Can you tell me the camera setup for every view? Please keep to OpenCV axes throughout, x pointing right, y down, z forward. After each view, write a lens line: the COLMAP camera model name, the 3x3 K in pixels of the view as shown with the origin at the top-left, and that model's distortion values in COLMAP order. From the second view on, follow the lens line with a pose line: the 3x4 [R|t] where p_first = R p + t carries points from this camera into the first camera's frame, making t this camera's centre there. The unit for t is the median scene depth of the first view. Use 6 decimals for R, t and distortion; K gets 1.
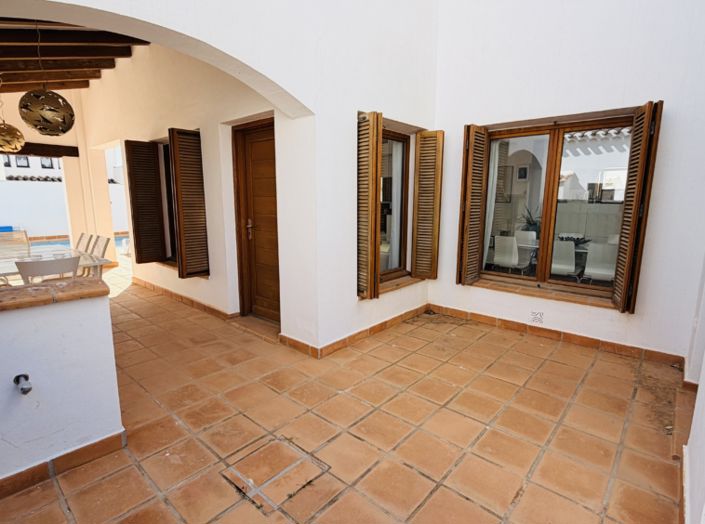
lens RADIAL K [[369.0, 0, 347.5], [0, 369.0, 264.3], [0, 0, 1]] dist [-0.004895, 0.002797]
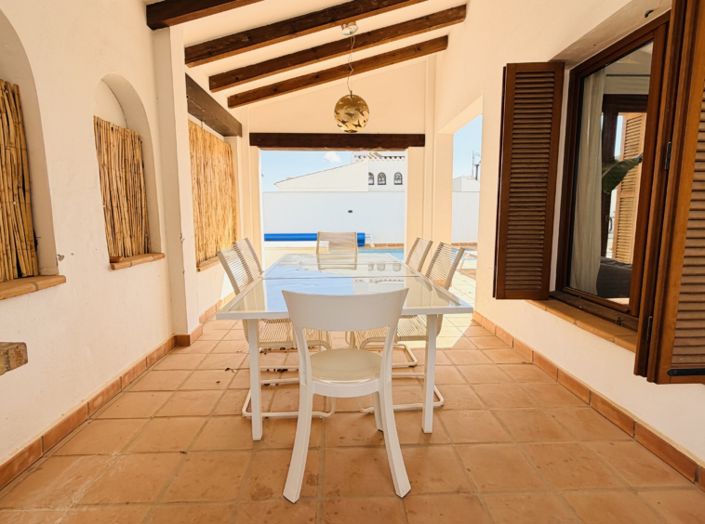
lens RADIAL K [[369.0, 0, 347.9], [0, 369.0, 262.5], [0, 0, 1]] dist [-0.004895, 0.002797]
pose [[0.693582, 0.085413, -0.715296, -0.336525], [-0.119202, 0.992866, 0.002973, -0.029726], [0.710447, 0.083203, 0.698815, 0.462202]]
